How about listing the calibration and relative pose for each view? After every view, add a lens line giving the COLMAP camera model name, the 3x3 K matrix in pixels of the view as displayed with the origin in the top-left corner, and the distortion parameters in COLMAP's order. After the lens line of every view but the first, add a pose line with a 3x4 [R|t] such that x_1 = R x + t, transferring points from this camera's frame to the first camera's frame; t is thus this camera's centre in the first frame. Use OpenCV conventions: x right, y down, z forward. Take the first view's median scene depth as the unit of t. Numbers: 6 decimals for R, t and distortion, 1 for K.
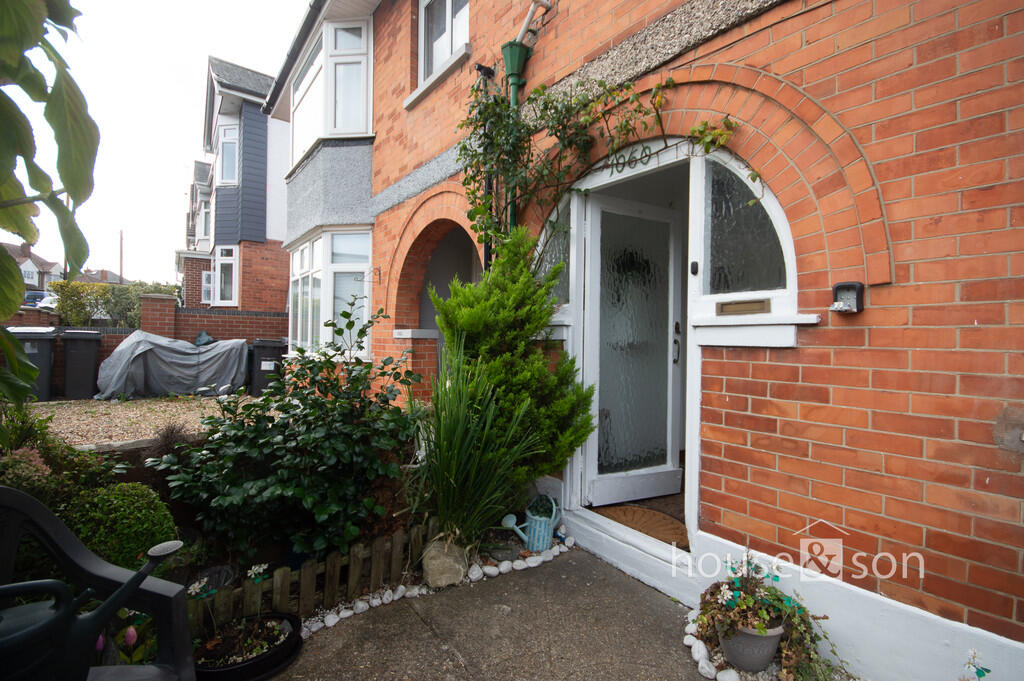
lens RADIAL K [[456.8, 0, 512.0], [0, 456.8, 340.5], [0, 0, 1]] dist [0.000744, 0.000017]
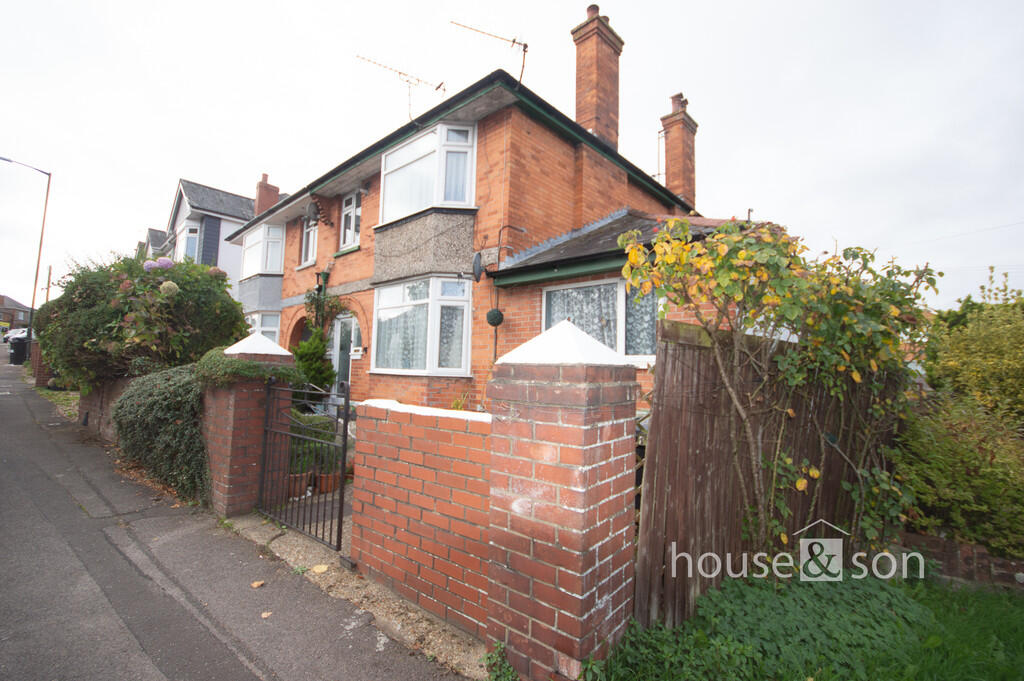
lens RADIAL K [[456.8, 0, 512.0], [0, 456.8, 340.5], [0, 0, 1]] dist [0.000744, 0.000017]
pose [[0.988334, 0.025825, 0.150098, 0.588479], [-0.013901, 0.996702, -0.079955, 0.075547], [-0.151668, 0.076936, 0.985433, -1.677541]]
